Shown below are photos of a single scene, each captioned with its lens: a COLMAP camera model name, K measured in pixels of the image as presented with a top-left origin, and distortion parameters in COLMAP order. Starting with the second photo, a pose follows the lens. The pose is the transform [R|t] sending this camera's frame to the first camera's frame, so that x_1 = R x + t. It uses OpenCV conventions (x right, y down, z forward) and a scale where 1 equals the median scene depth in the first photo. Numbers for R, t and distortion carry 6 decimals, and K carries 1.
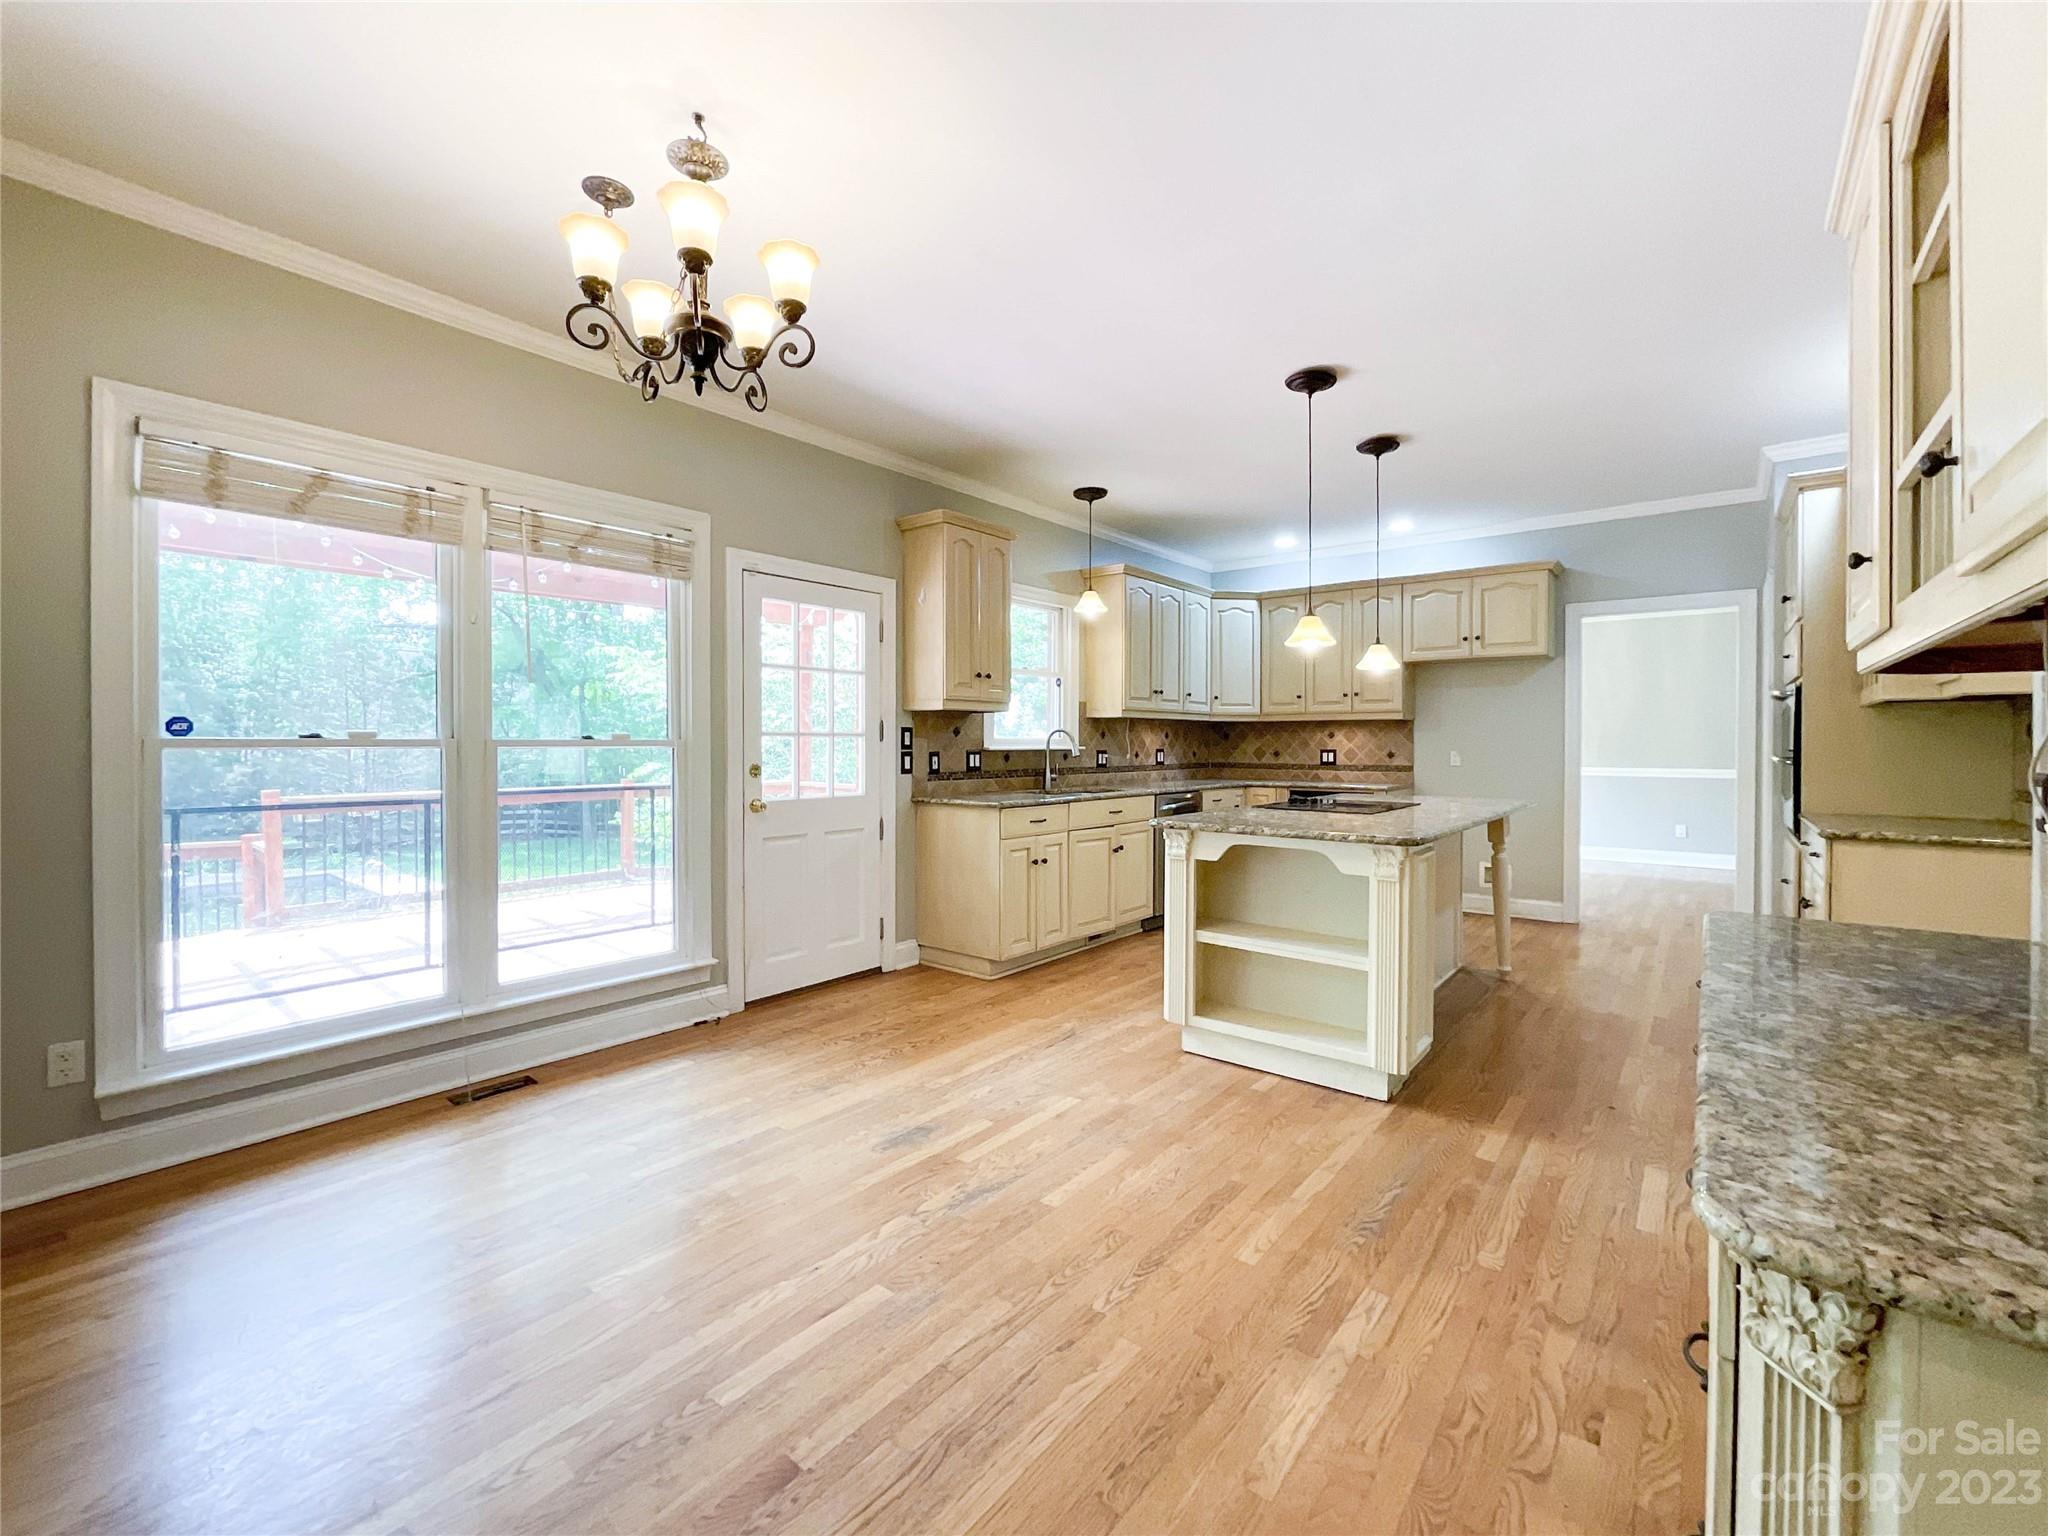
lens RADIAL K [[858.4, 0, 1048.8], [0, 858.4, 739.2], [0, 0, 1]] dist [-0.002252, -0.000128]
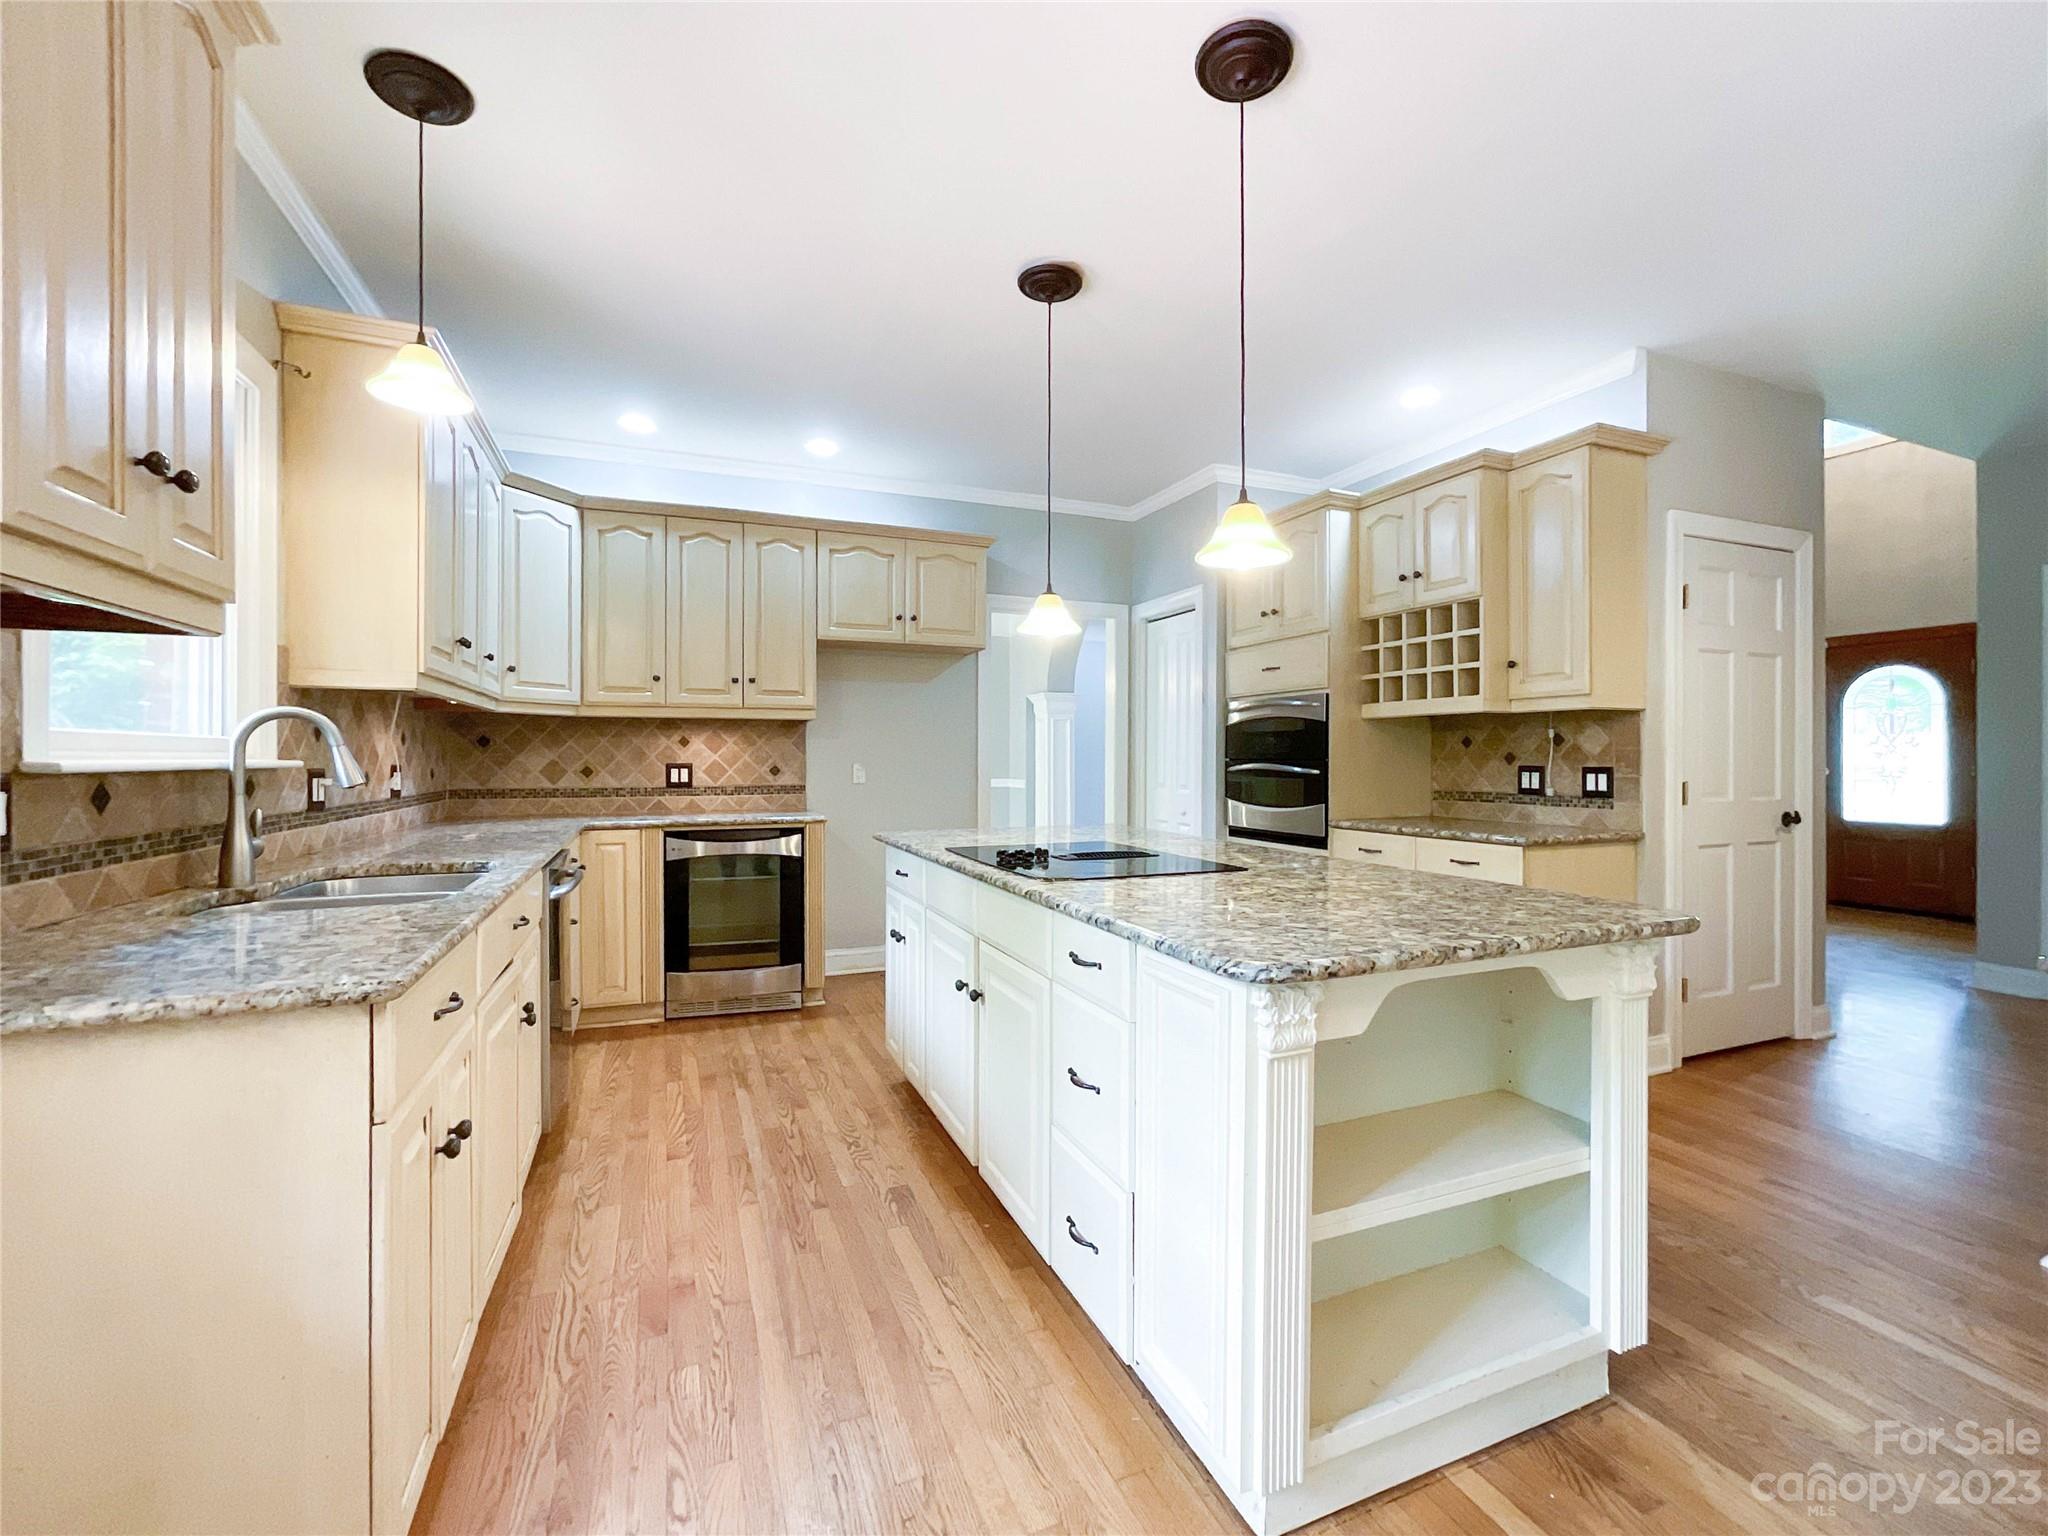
lens RADIAL K [[854.1, 0, 1024.0], [0, 854.1, 768.0], [0, 0, 1]] dist [-0.032320, 0.000530]
pose [[0.491016, -0.011999, 0.871068, -0.126972], [-0.002676, 0.999880, 0.015282, 0.005590], [-0.871146, -0.009835, 0.490925, 0.536049]]
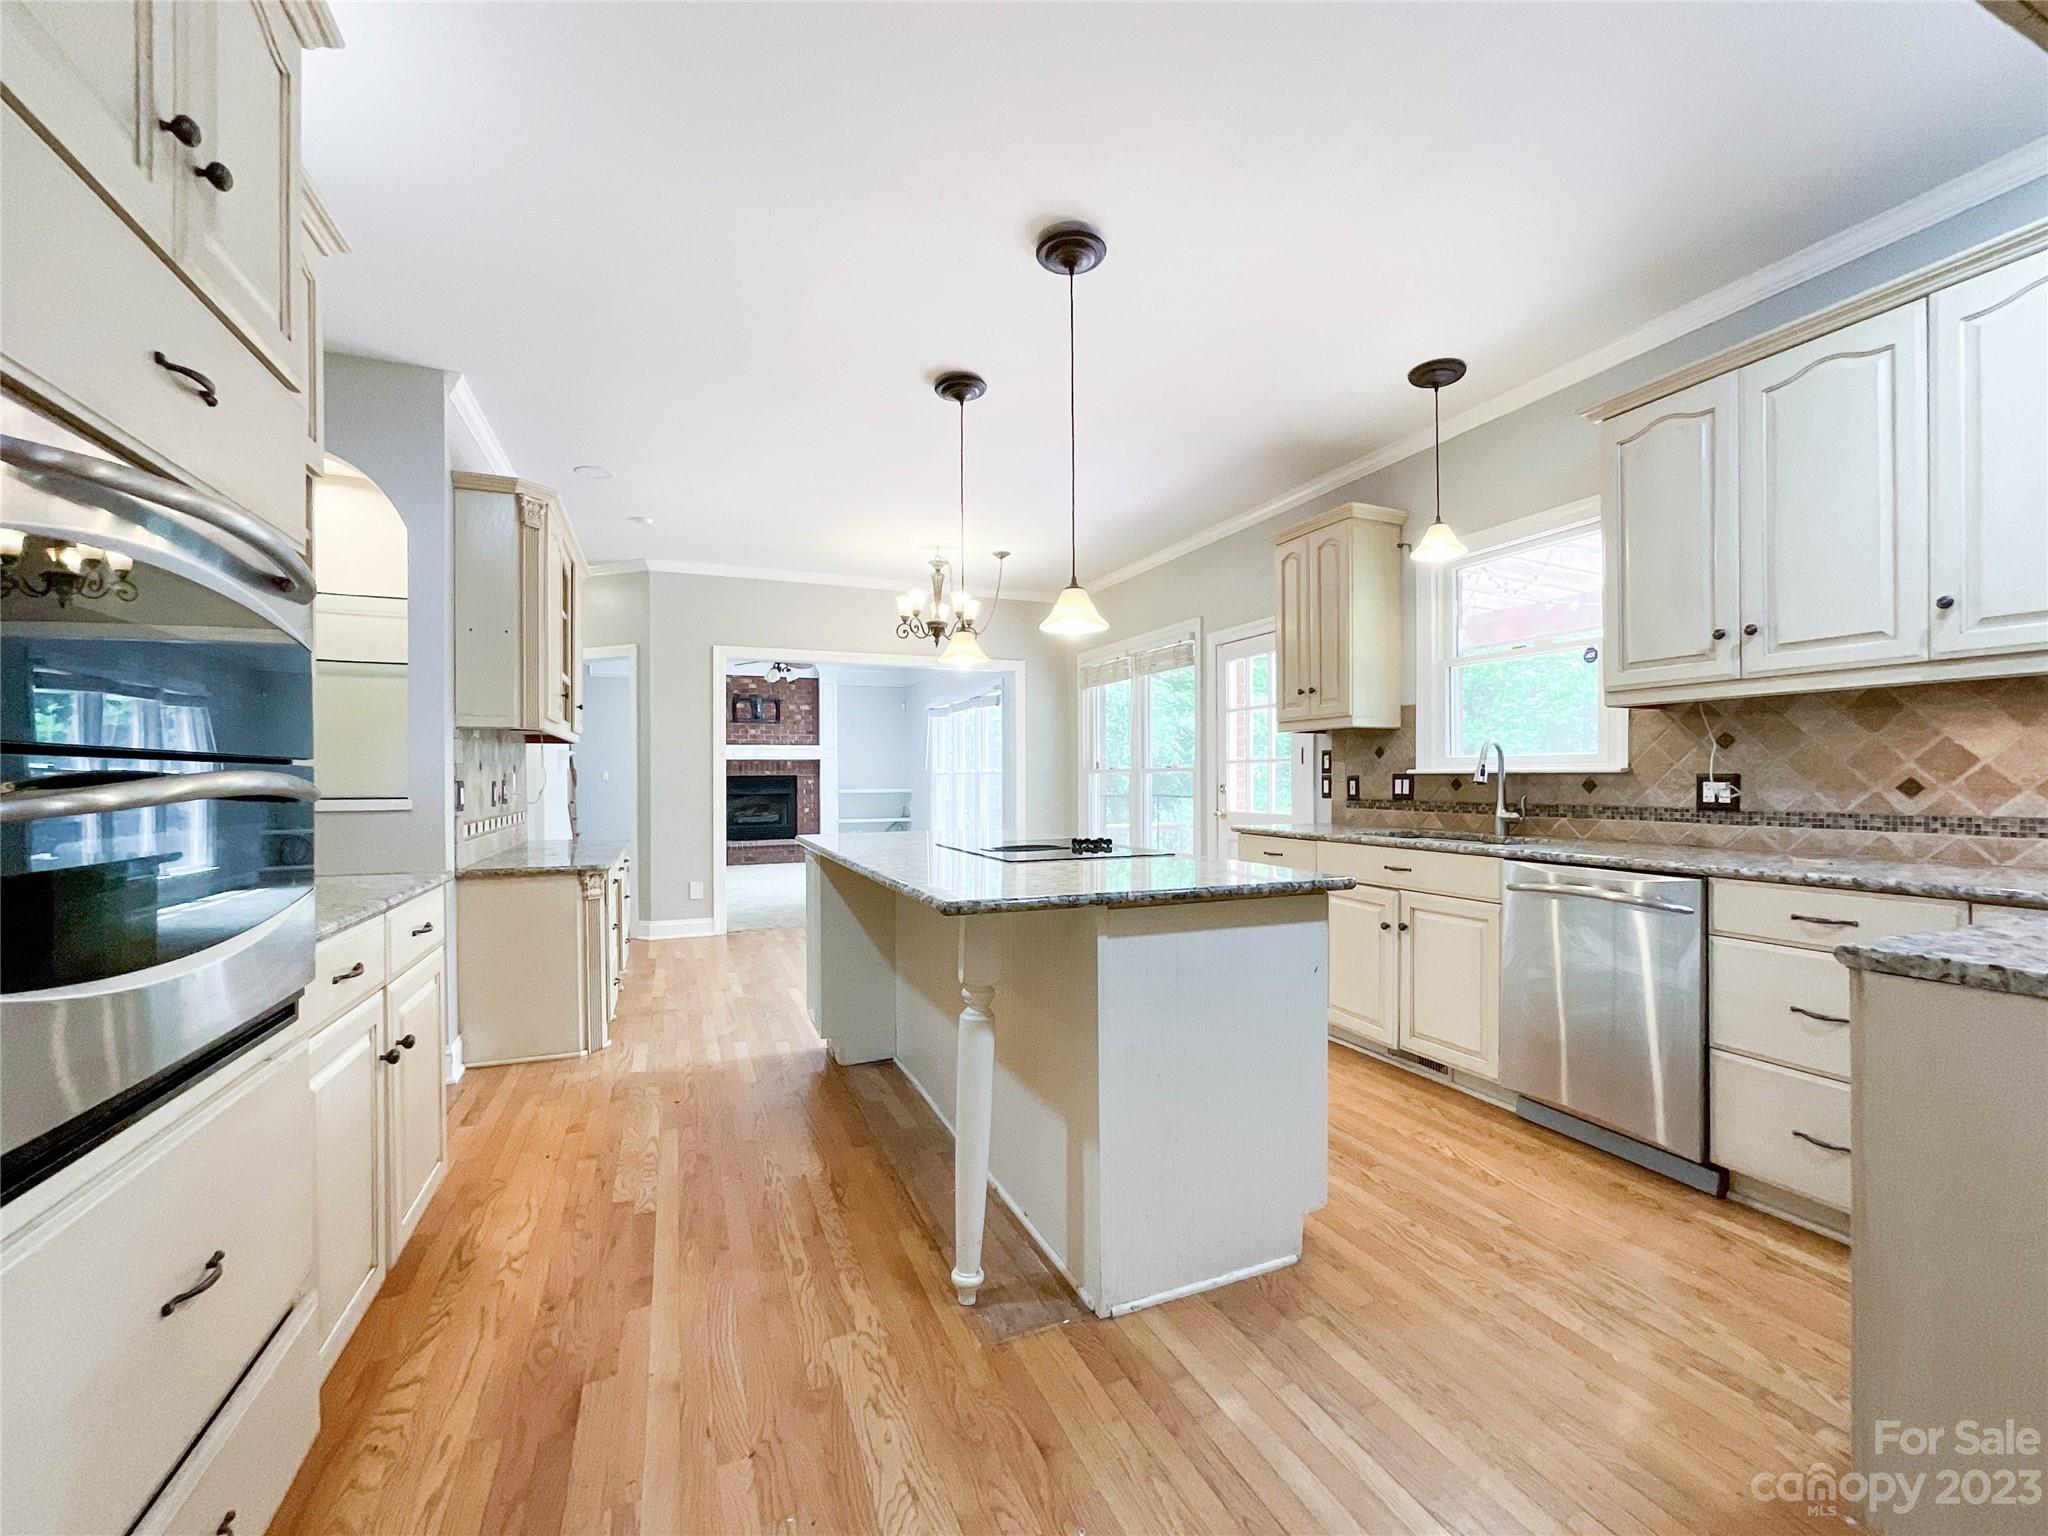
lens RADIAL K [[860.8, 0, 1034.4], [0, 860.8, 777.2], [0, 0, 1]] dist [-0.005088, 0.000637]
pose [[-0.484538, -0.000722, -0.874770, 0.687490], [0.006210, 0.999972, -0.004265, 0.014971], [0.874748, -0.007499, -0.484520, 0.953467]]
